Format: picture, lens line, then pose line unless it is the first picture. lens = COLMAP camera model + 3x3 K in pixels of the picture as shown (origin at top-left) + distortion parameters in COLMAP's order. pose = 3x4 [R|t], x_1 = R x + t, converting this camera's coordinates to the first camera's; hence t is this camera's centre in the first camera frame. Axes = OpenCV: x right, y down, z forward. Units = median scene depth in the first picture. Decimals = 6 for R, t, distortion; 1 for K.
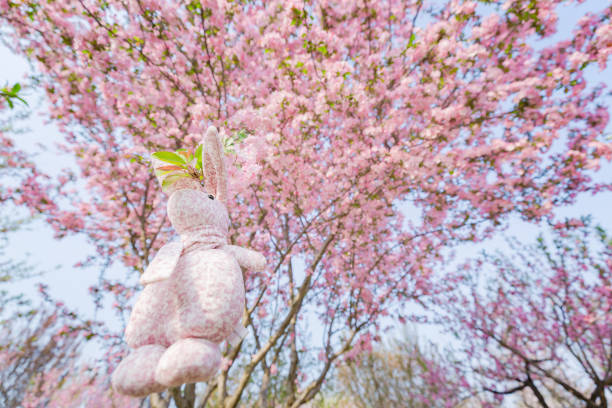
lens RADIAL K [[266.9, 0, 302.4], [0, 266.9, 202.5], [0, 0, 1]] dist [0.008897, -0.000545]
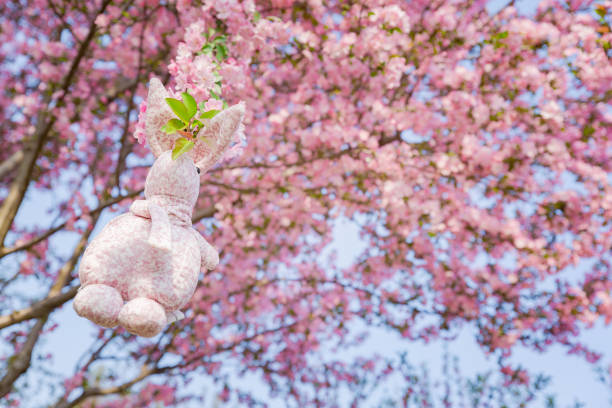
lens RADIAL K [[576.7, 0, 306.0], [0, 576.7, 204.0], [0, 0, 1]] dist [-0.012499, -0.005272]
pose [[0.802638, 0.514425, 0.301893, -0.091212], [-0.548665, 0.835293, 0.035388, -0.030642], [-0.233965, -0.194042, 0.952685, -0.153059]]
